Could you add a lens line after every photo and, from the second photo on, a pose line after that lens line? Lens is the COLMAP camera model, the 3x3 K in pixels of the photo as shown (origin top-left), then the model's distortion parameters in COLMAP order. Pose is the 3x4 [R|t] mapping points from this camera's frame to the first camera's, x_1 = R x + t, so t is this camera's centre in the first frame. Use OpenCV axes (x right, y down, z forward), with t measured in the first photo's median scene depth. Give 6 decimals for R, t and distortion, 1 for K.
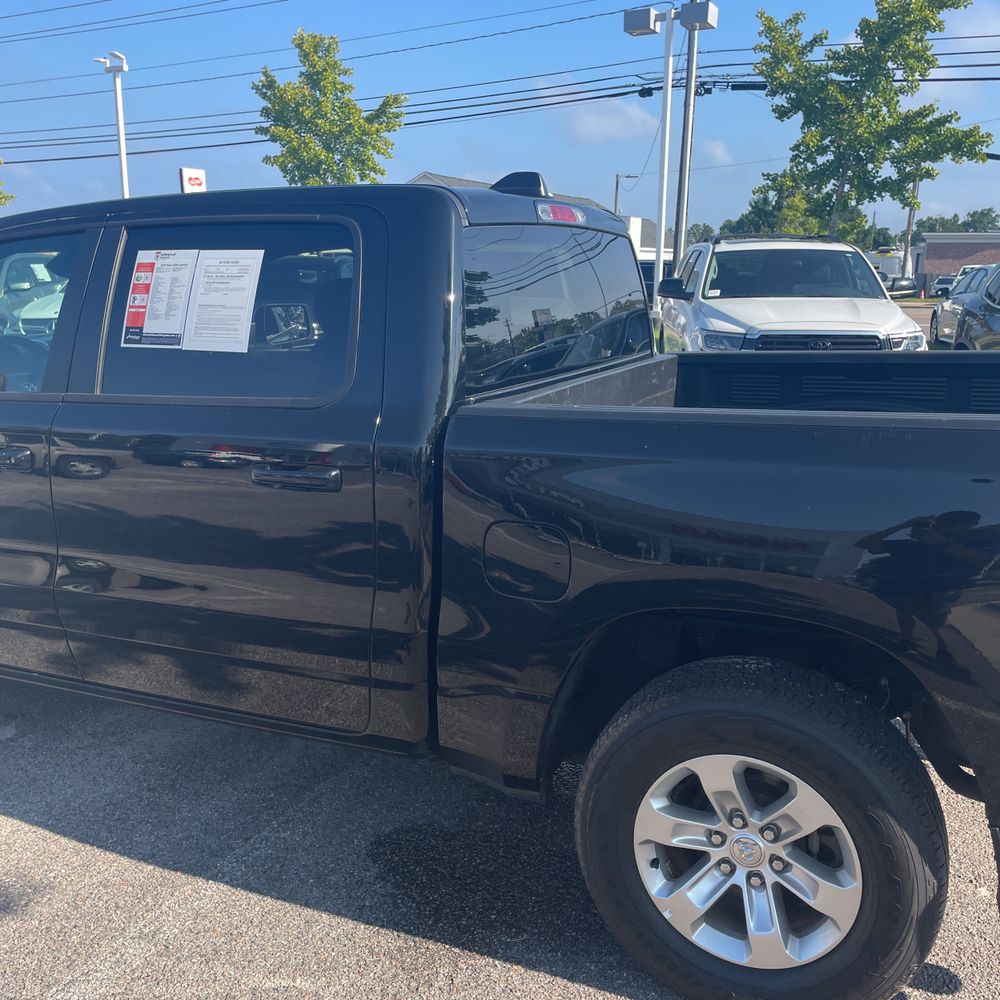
lens RADIAL K [[997.2, 0, 501.7], [0, 997.2, 502.7], [0, 0, 1]] dist [0.096754, -0.135687]
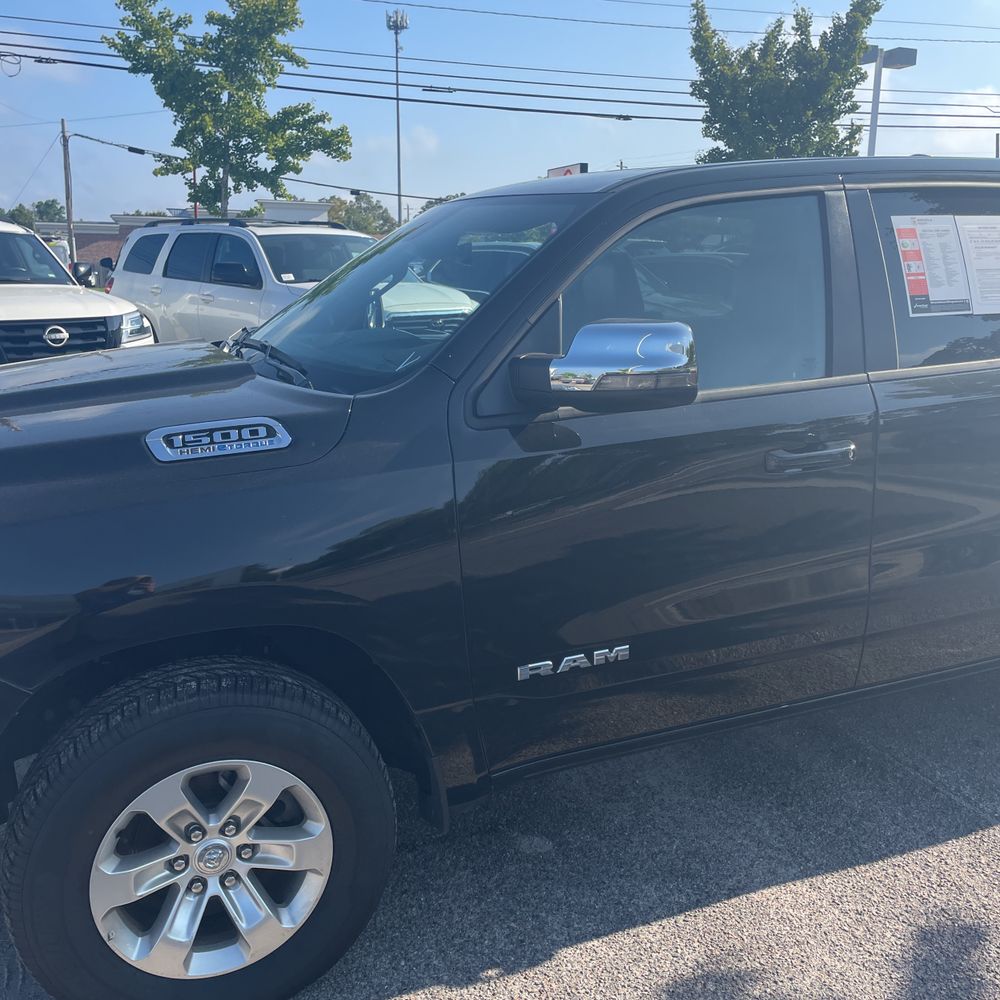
lens RADIAL K [[999.3, 0, 494.8], [0, 999.3, 498.6], [0, 0, 1]] dist [0.094880, -0.122327]
pose [[0.673921, -0.176894, 0.717314, -0.394121], [0.173838, 0.981620, 0.078752, -0.038112], [-0.718061, 0.071624, 0.692285, 0.185807]]
